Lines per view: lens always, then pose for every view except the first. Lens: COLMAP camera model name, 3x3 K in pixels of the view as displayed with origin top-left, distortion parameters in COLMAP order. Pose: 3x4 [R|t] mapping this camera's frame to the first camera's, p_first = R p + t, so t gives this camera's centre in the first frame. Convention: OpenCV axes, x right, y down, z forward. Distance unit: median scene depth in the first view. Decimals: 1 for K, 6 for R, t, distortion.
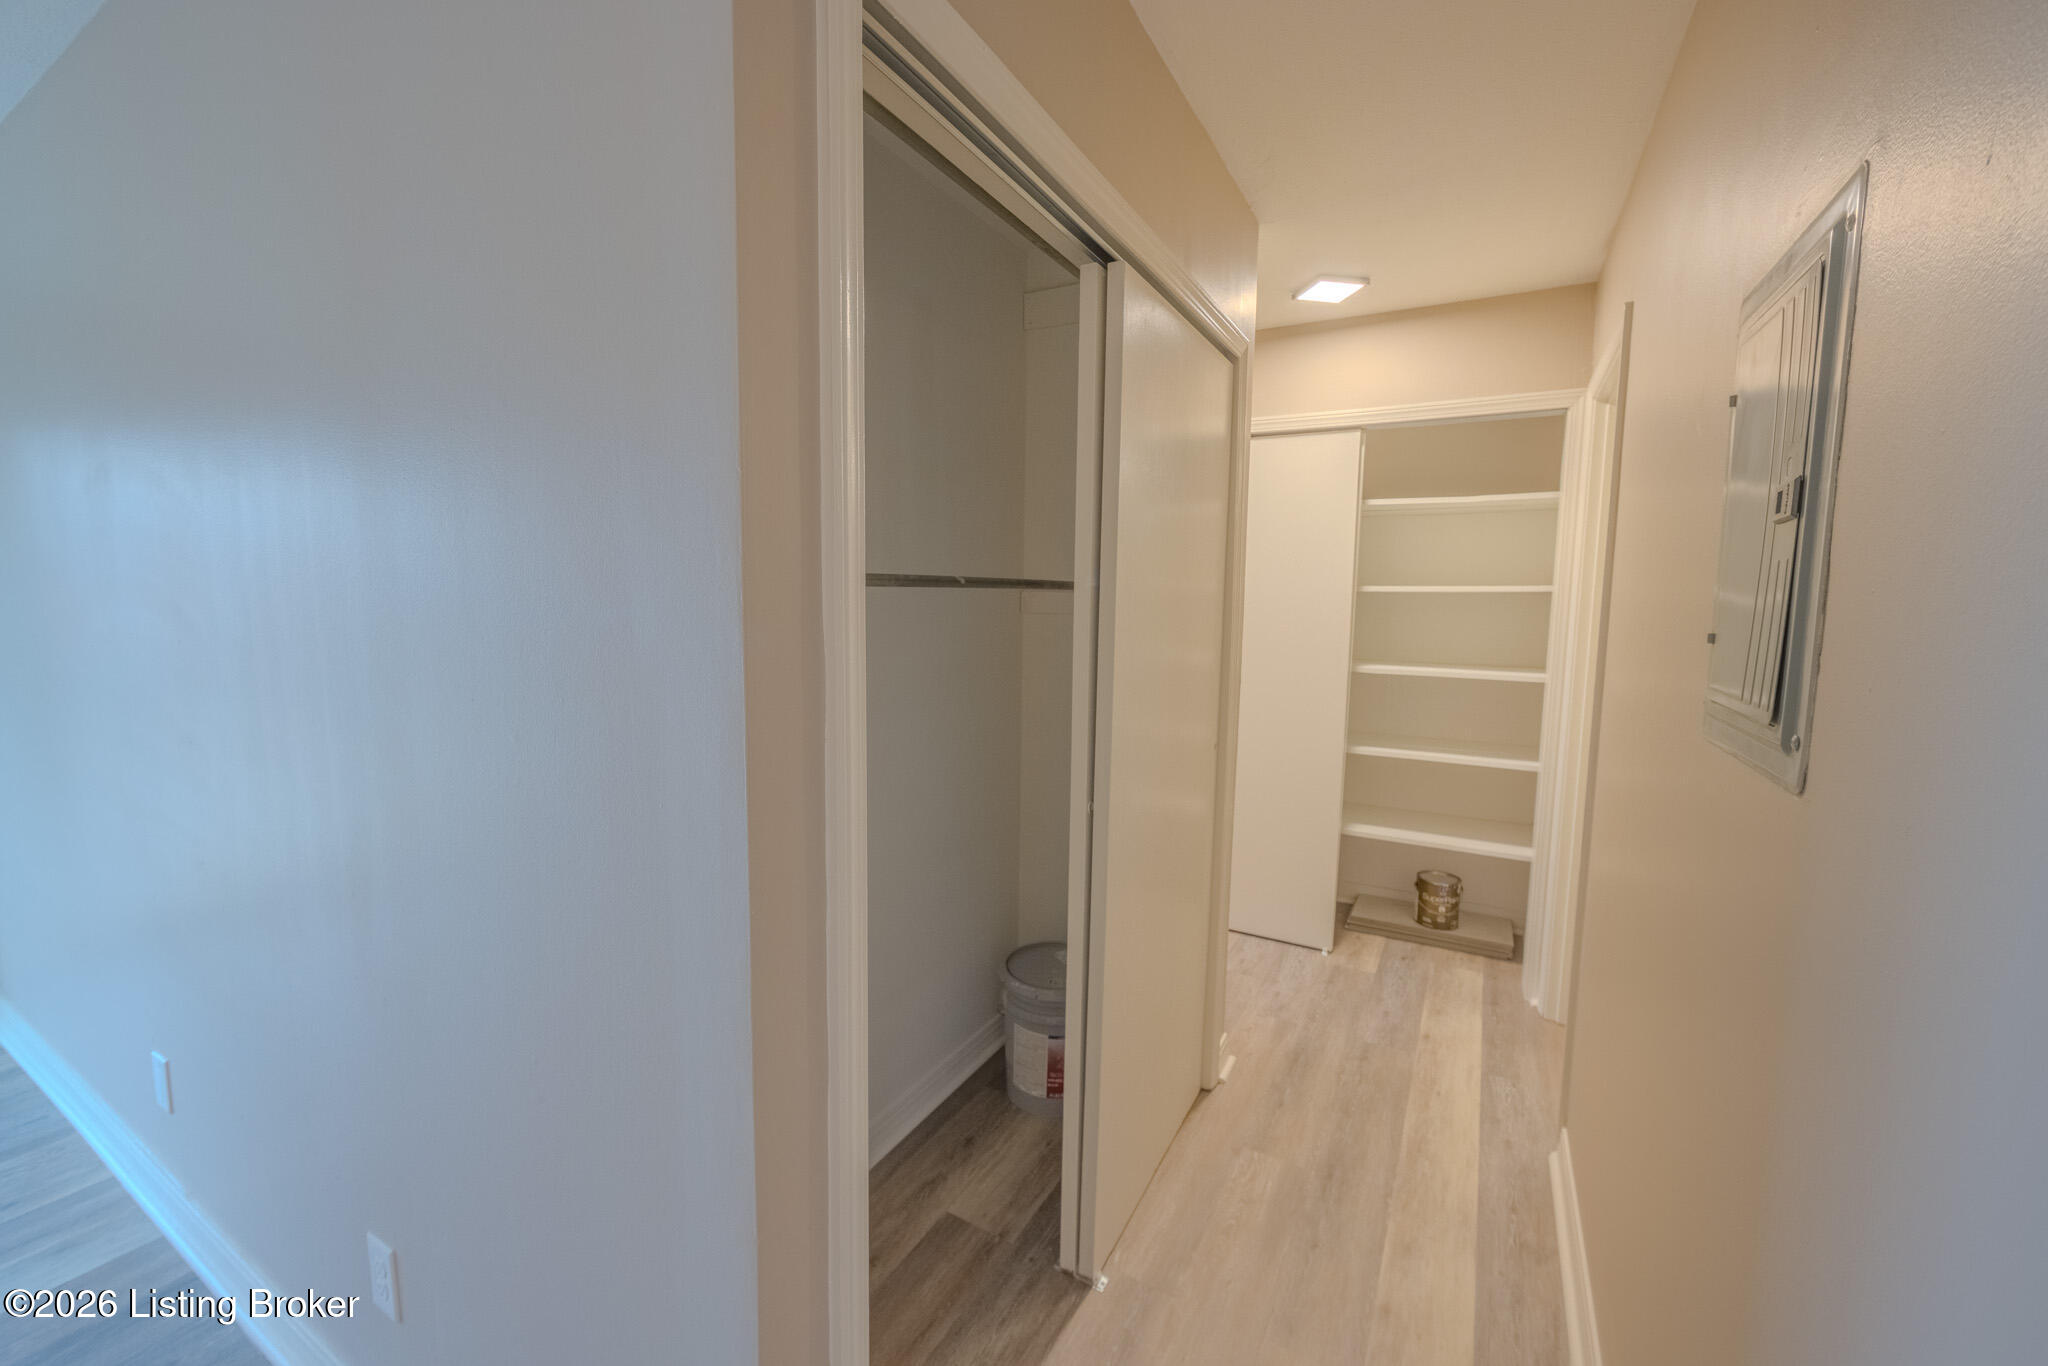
lens RADIAL K [[805.8, 0, 1024.5], [0, 805.8, 669.6], [0, 0, 1]] dist [-0.011267, -0.000042]
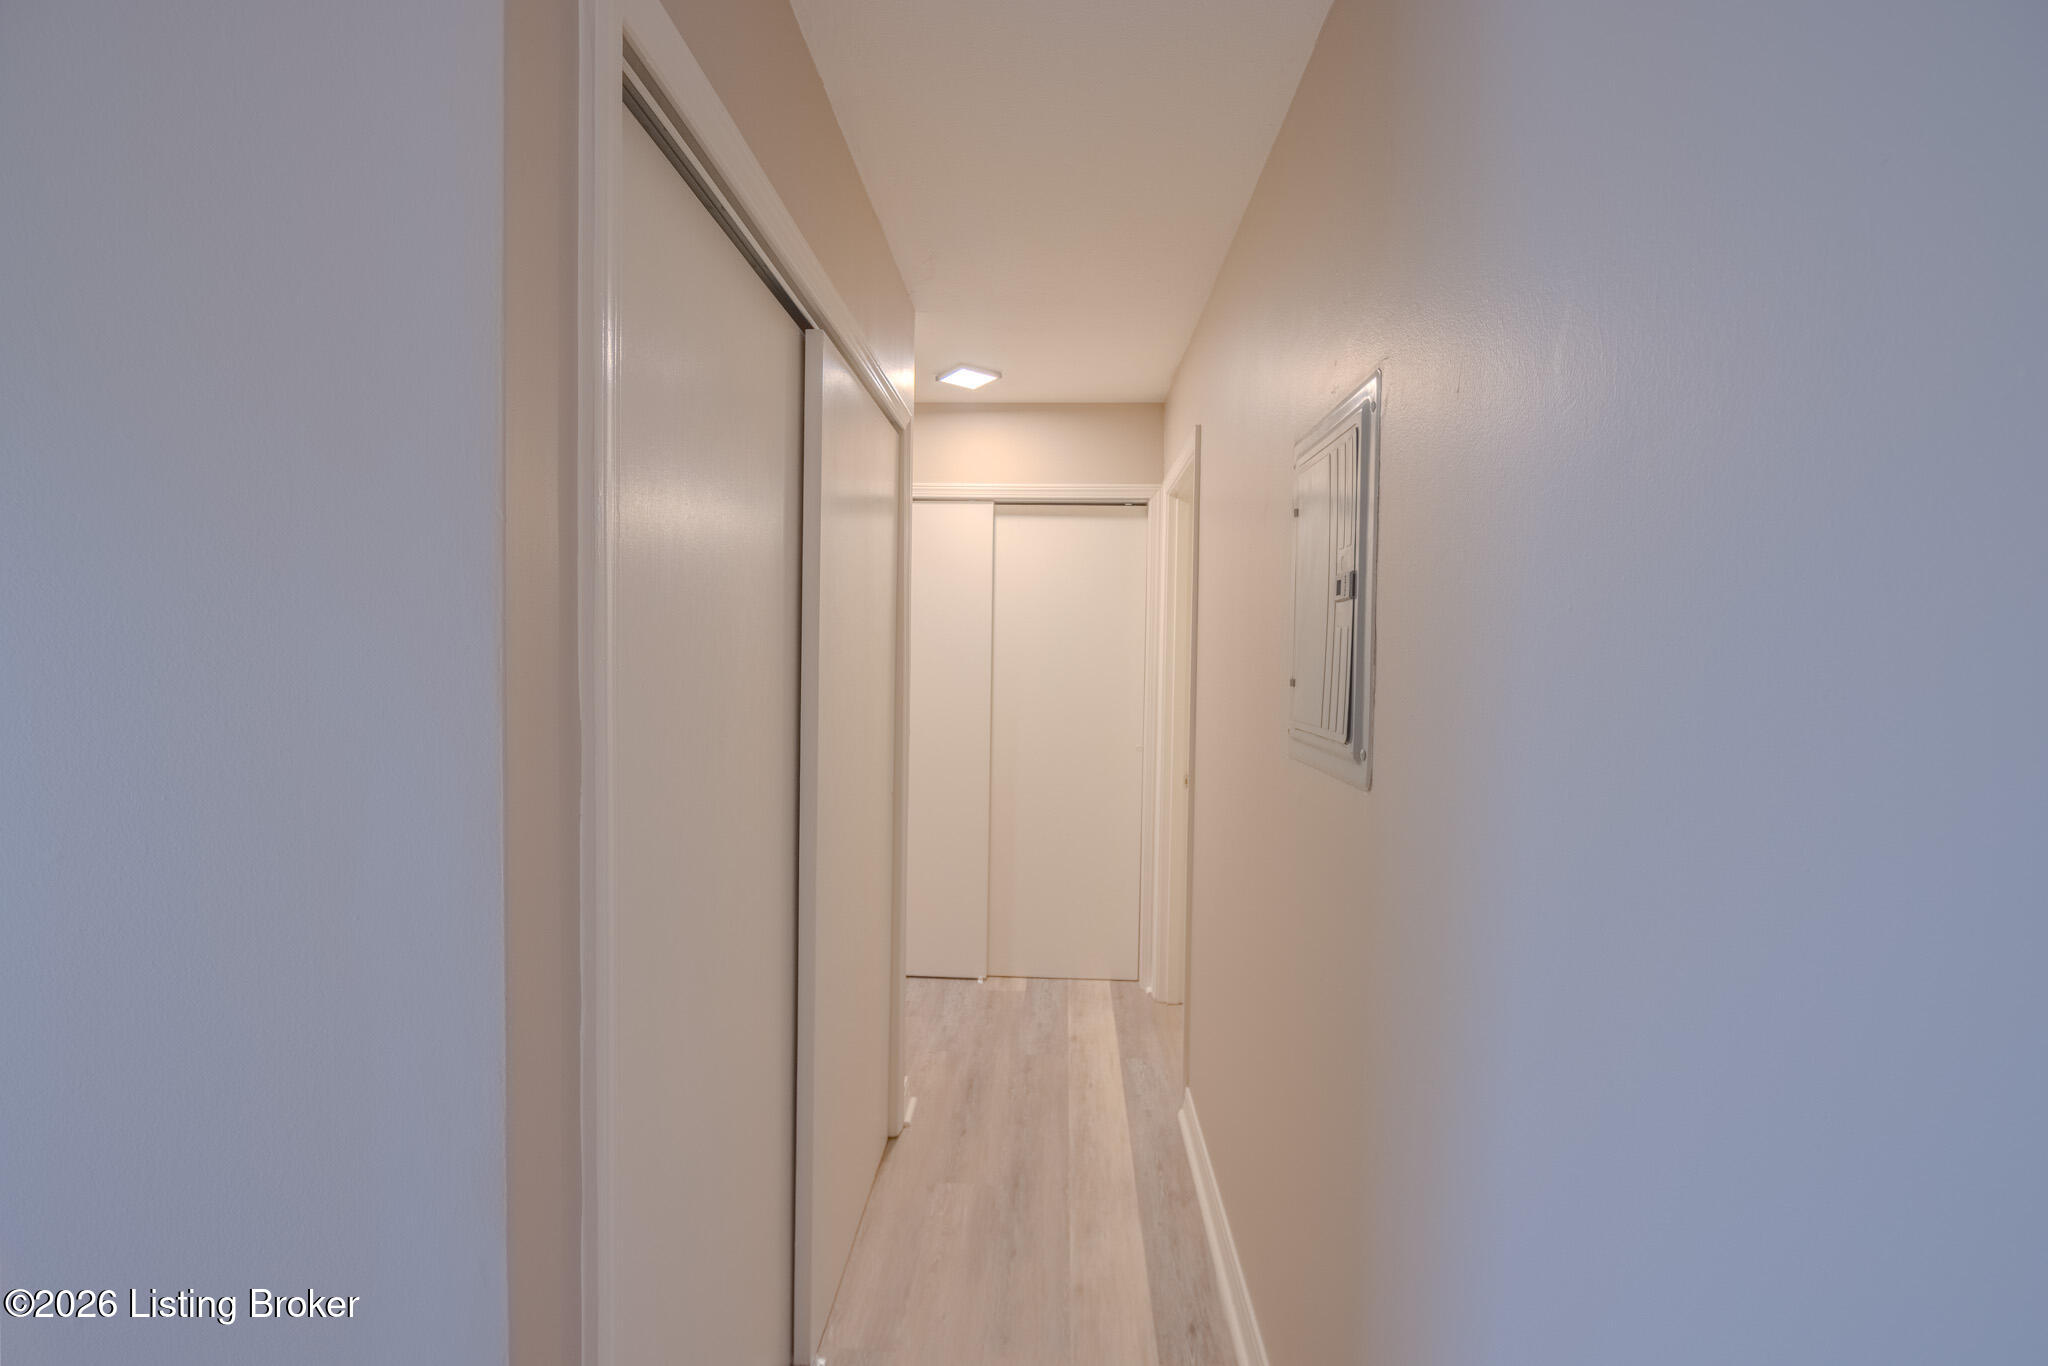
lens RADIAL K [[805.8, 0, 1024.5], [0, 805.8, 669.6], [0, 0, 1]] dist [-0.011267, -0.000042]
pose [[0.889644, -0.011414, 0.456512, -0.082074], [0.040416, 0.997733, -0.053815, -0.001957], [-0.454863, 0.066326, 0.888088, -0.009704]]
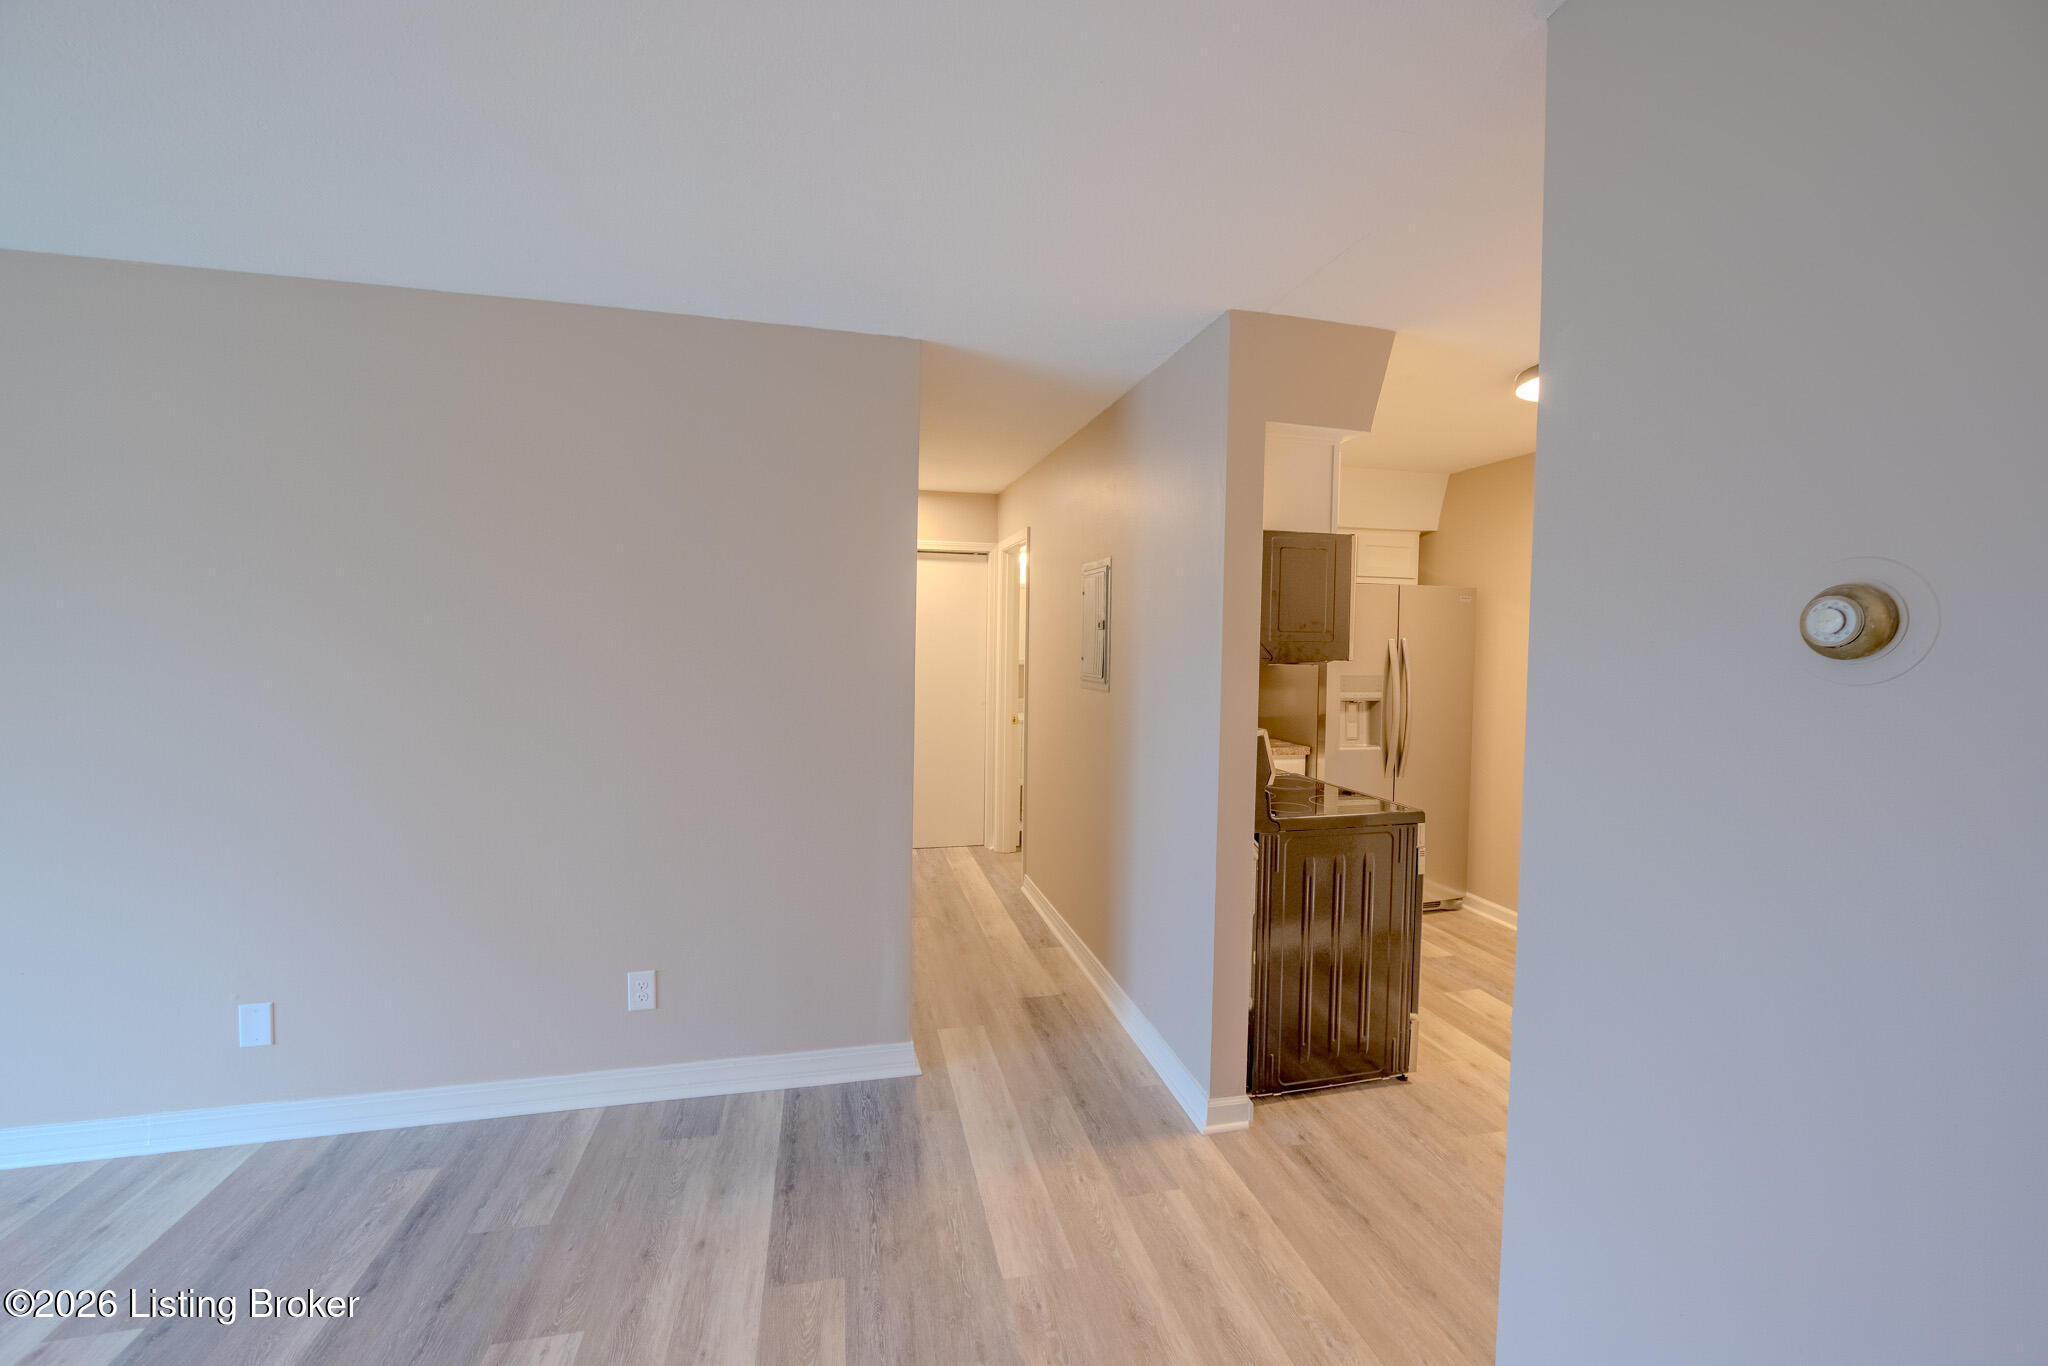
lens RADIAL K [[805.8, 0, 1024.5], [0, 805.8, 669.6], [0, 0, 1]] dist [-0.011267, -0.000042]
pose [[0.724191, -0.027531, 0.689050, -0.810695], [0.060447, 0.997891, -0.023660, 0.035197], [-0.686945, 0.058785, 0.724328, -0.638687]]
